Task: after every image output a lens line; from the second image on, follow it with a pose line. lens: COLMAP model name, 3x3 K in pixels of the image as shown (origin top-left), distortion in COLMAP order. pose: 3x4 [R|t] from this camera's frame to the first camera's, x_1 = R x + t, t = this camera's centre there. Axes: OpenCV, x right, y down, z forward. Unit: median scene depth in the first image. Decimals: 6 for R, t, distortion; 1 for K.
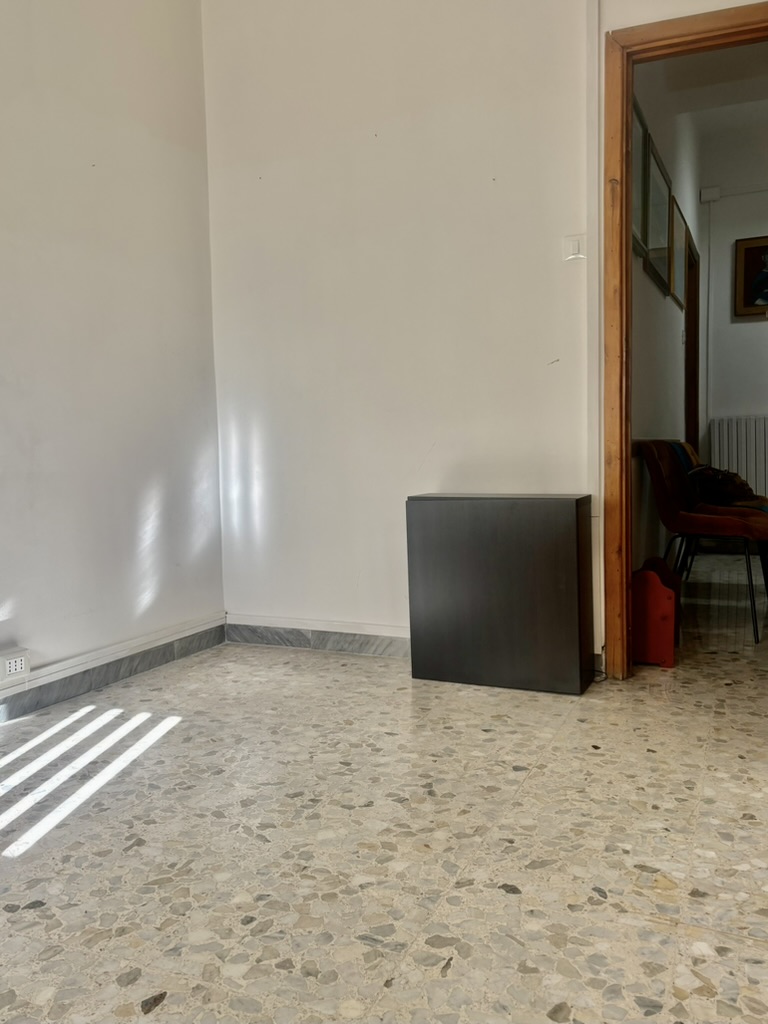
lens RADIAL K [[880.1, 0, 382.7], [0, 880.1, 511.0], [0, 0, 1]] dist [0.010958, 0.007238]
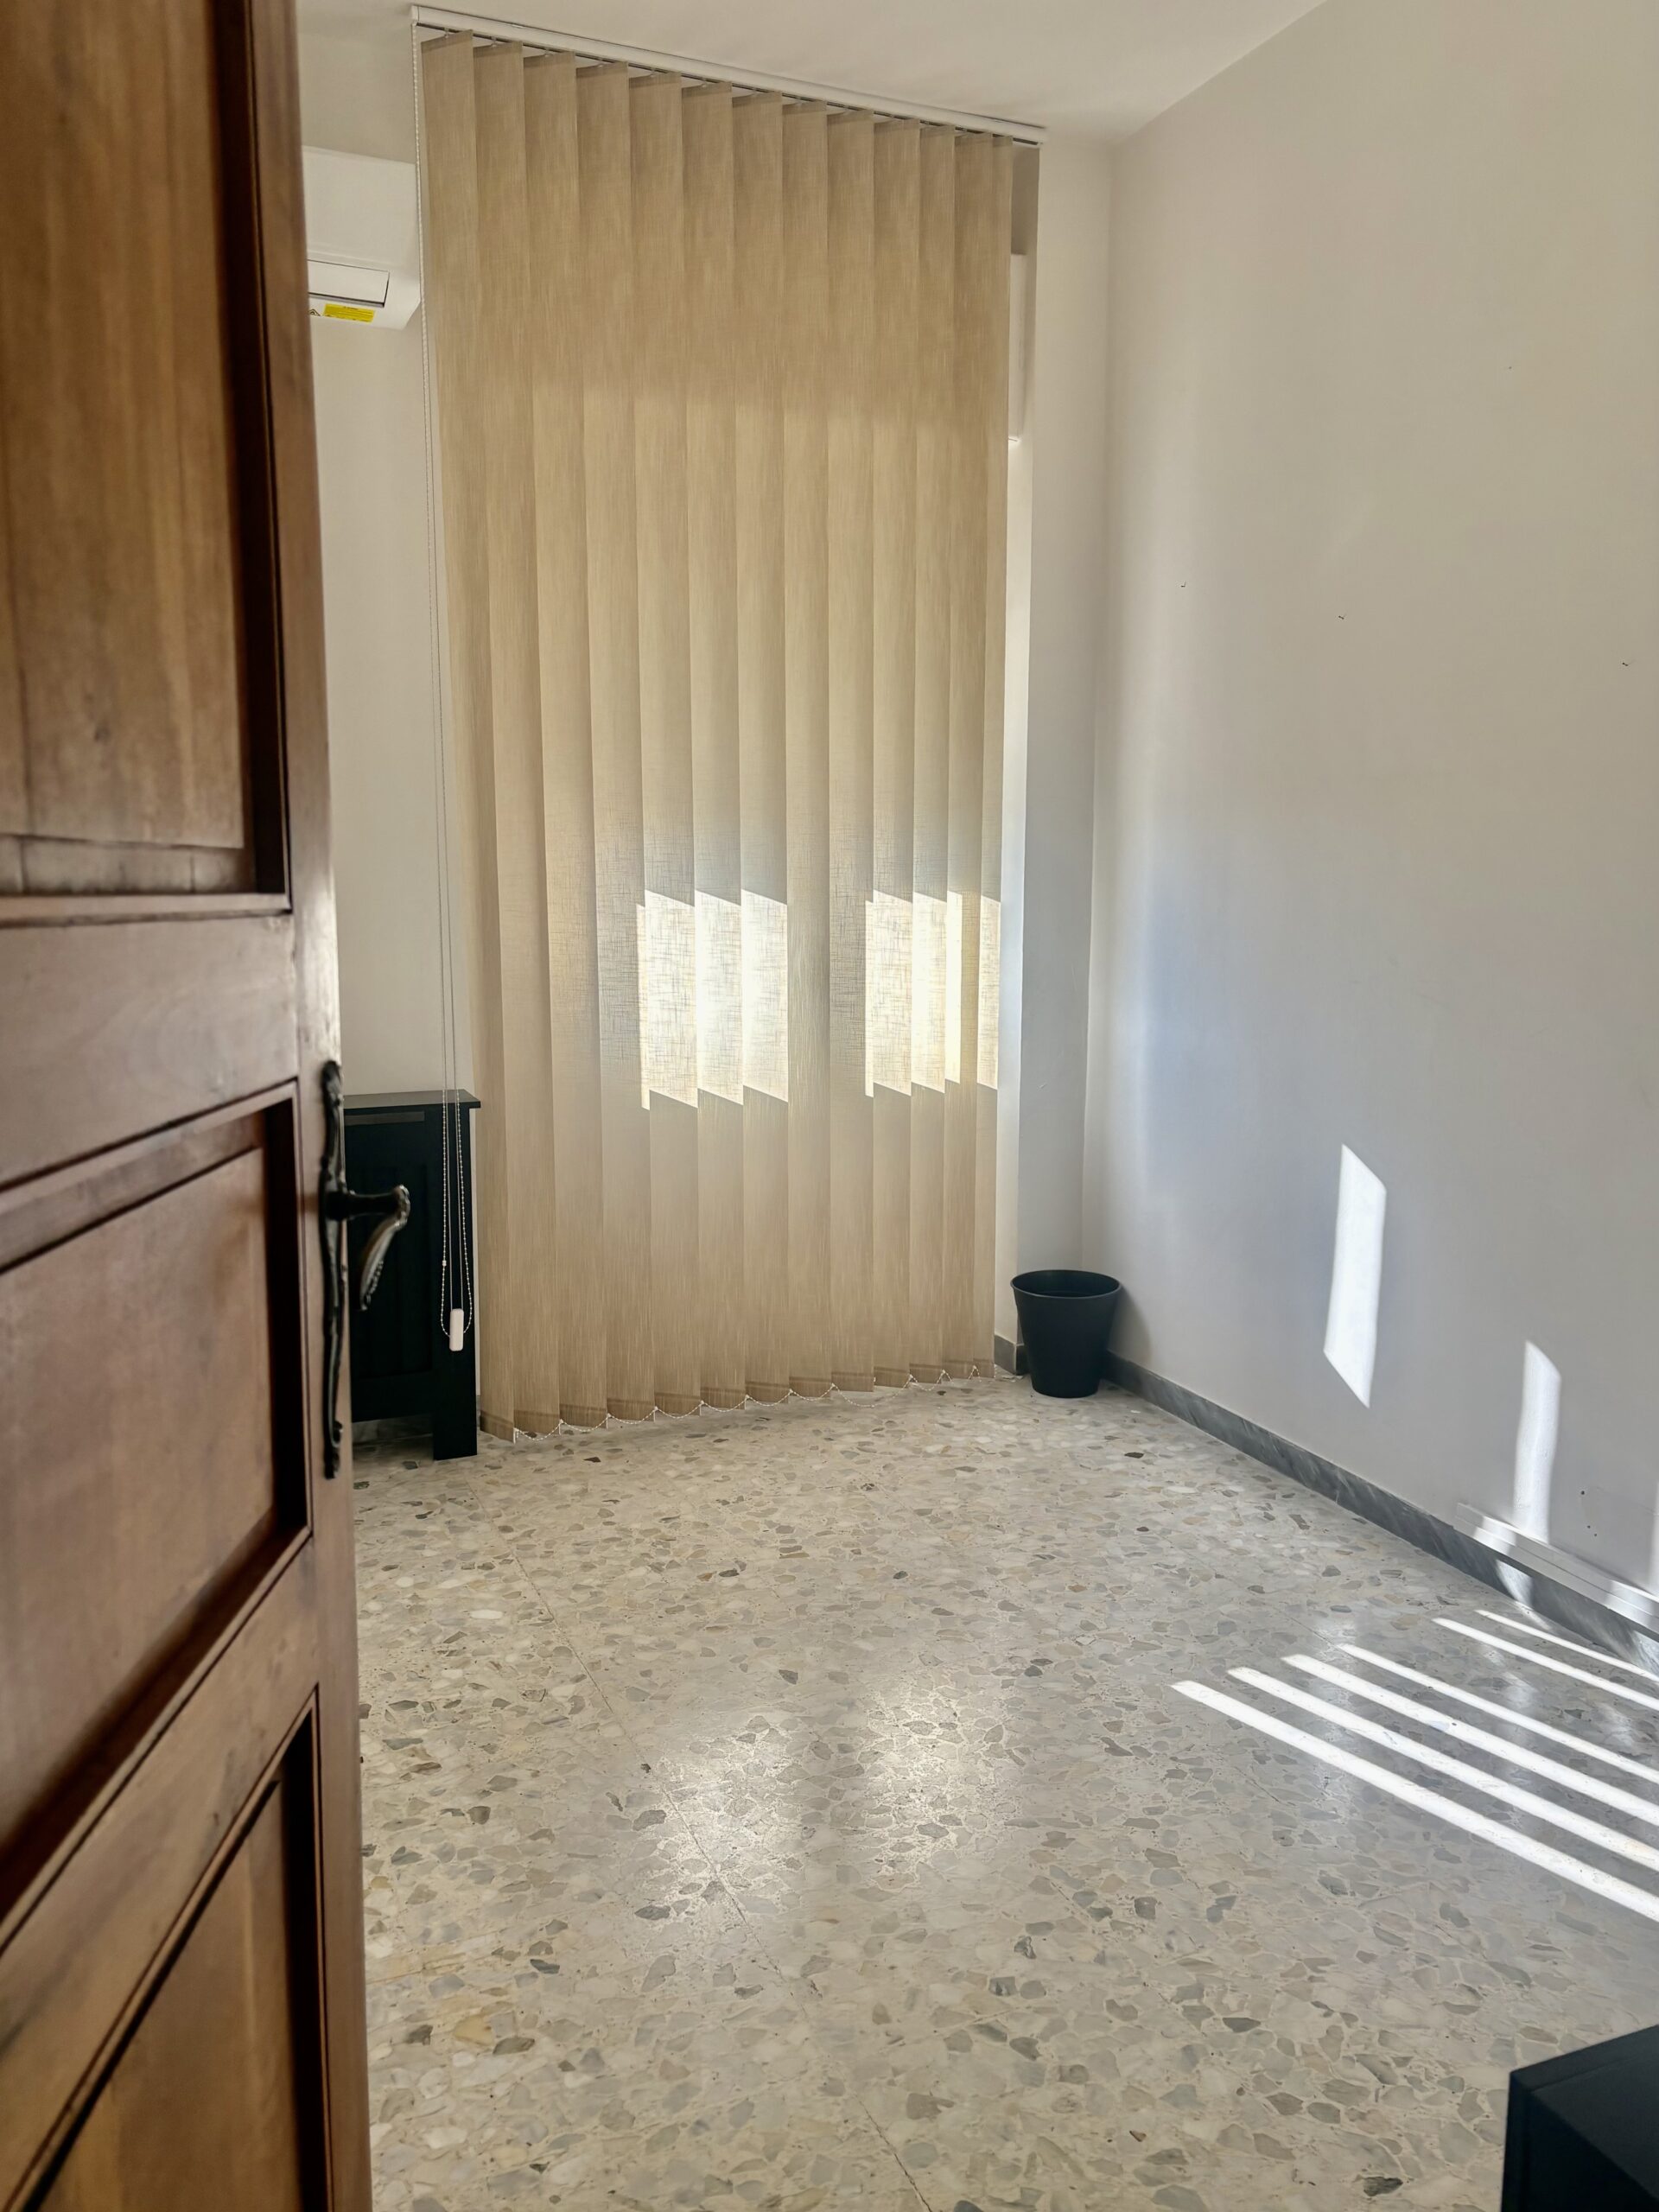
lens RADIAL K [[1759.9, 0, 829.7], [0, 1759.9, 1105.0], [0, 0, 1]] dist [0.002901, -0.012297]
pose [[-0.695617, 0.121463, -0.708070, 0.953596], [-0.035600, 0.978565, 0.202838, -0.482508], [0.717530, 0.166305, -0.676383, 1.931058]]
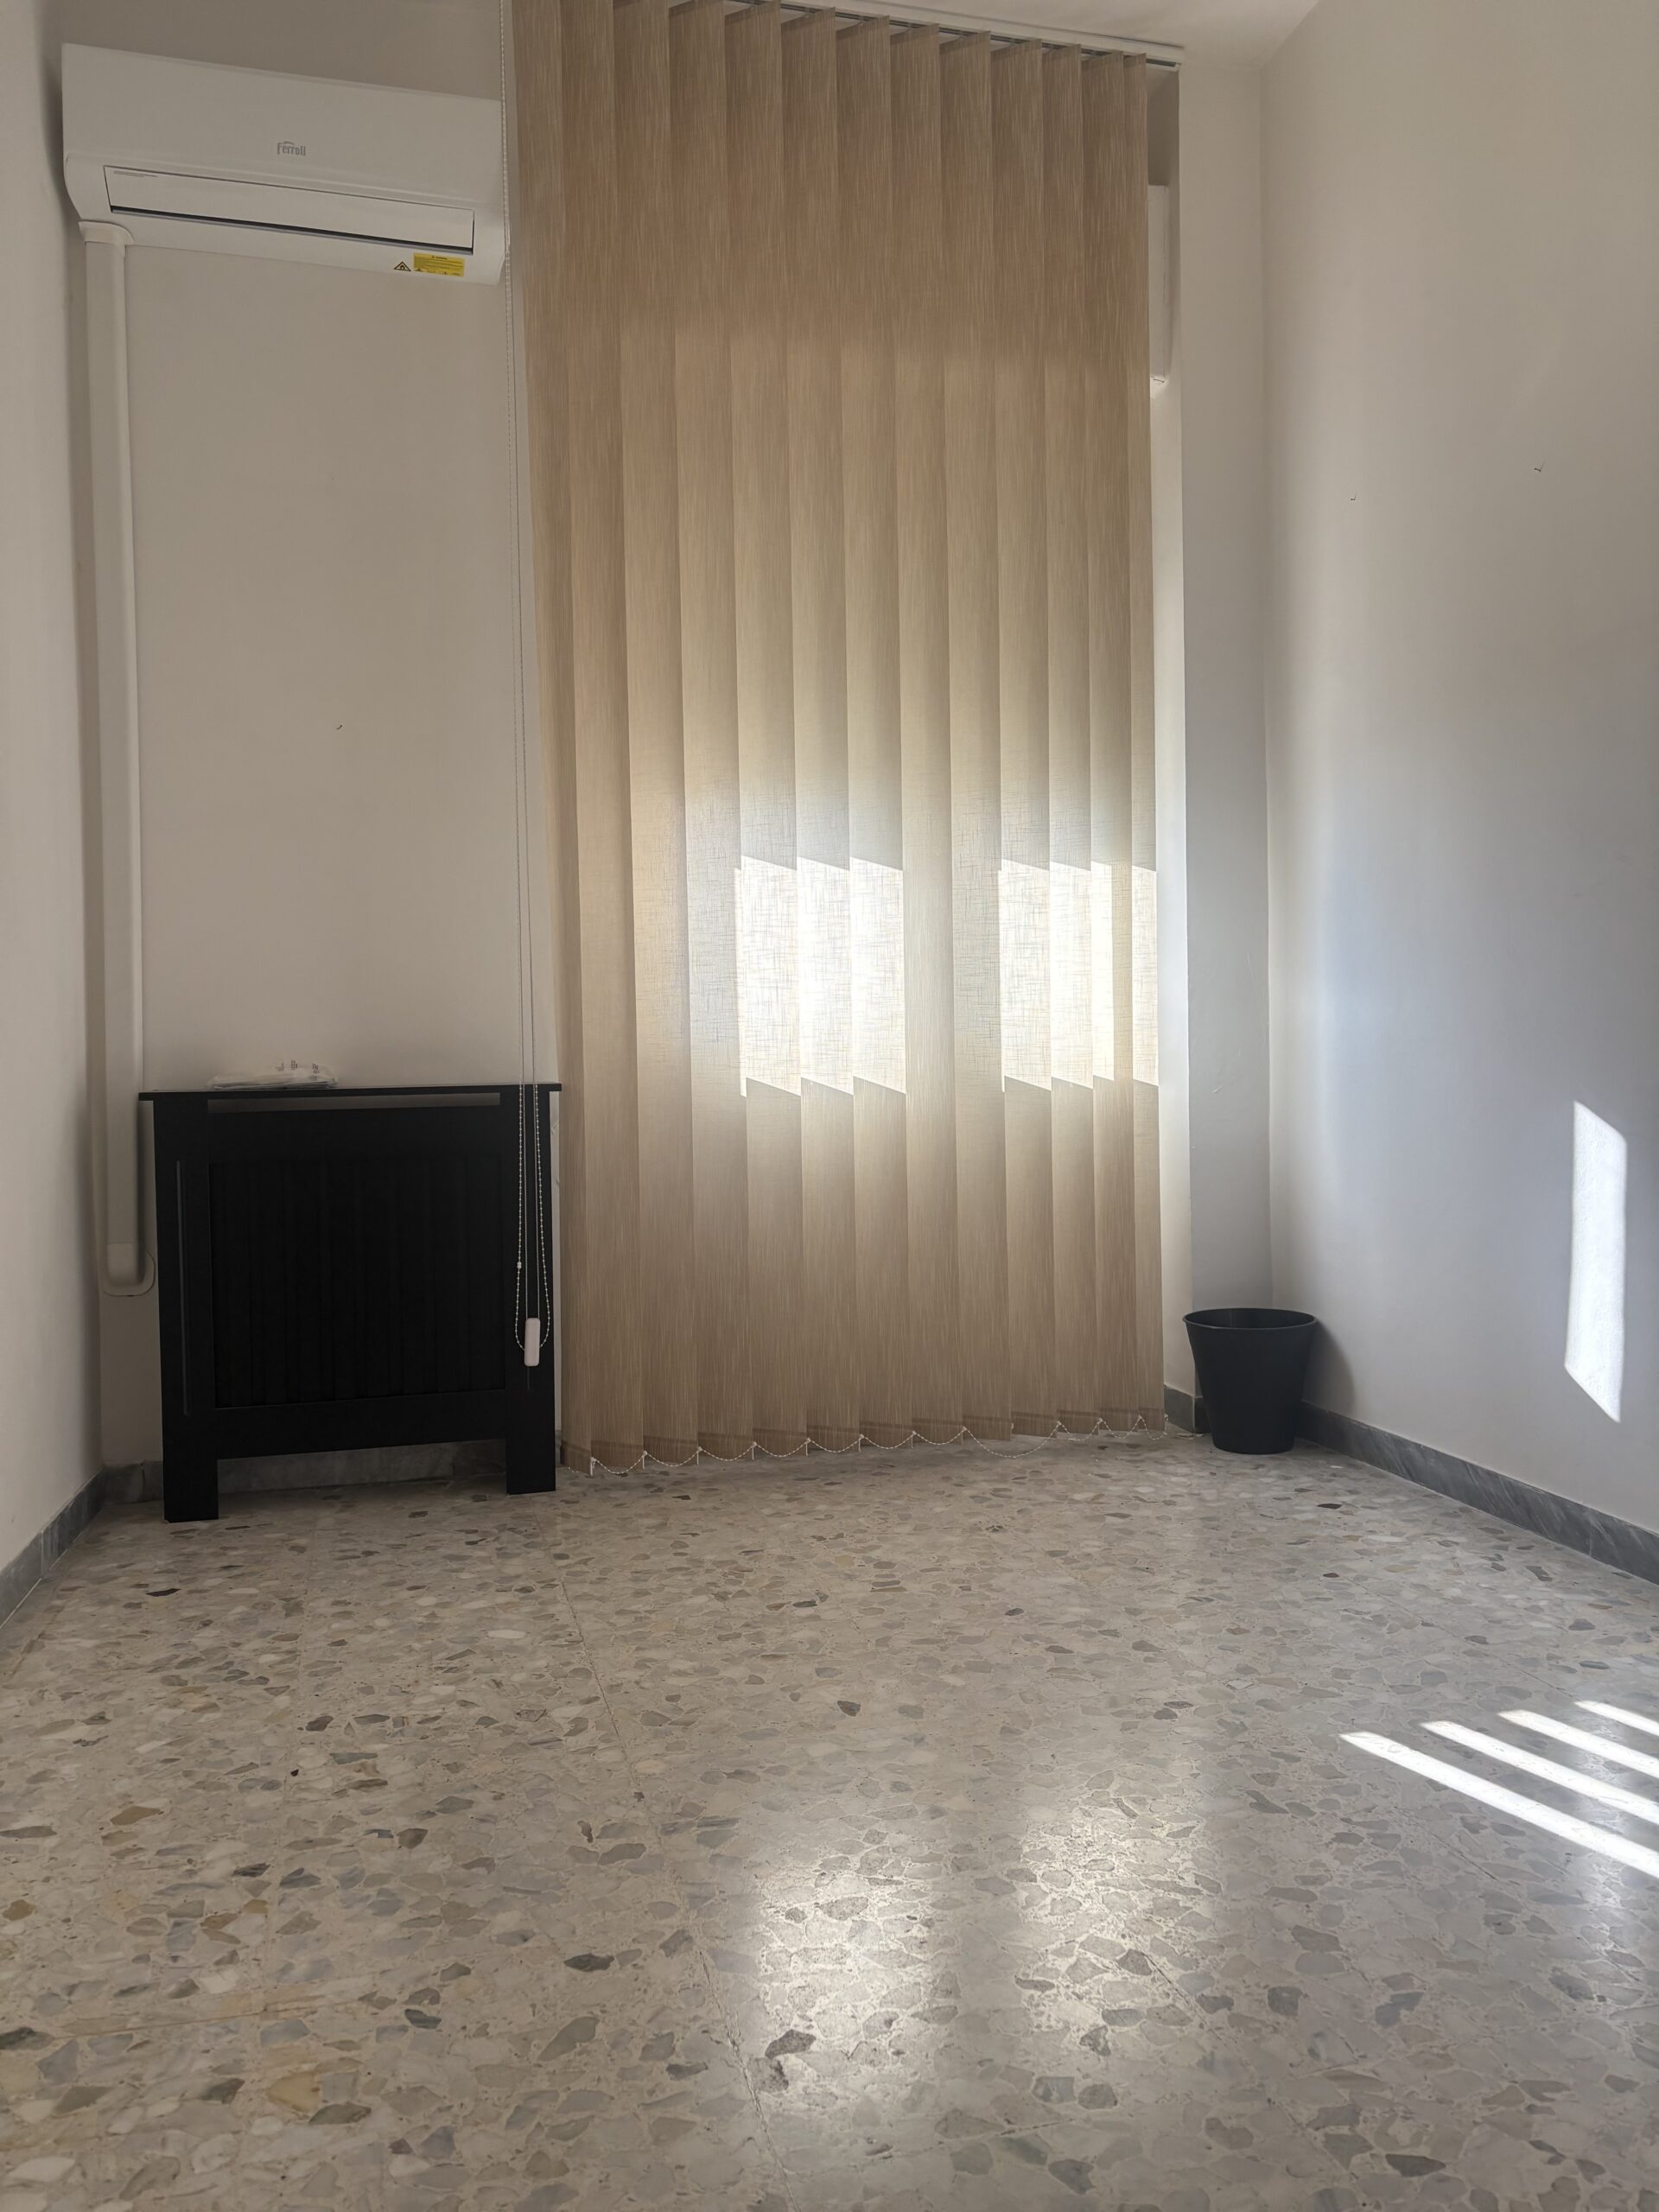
lens RADIAL K [[1706.7, 0, 807.4], [0, 1706.7, 1091.9], [0, 0, 1]] dist [0.055234, -0.094353]
pose [[-0.798798, 0.042143, -0.600121, 0.617607], [-0.006577, 0.996872, 0.078757, -0.151177], [0.601563, 0.066858, -0.796022, 1.828999]]
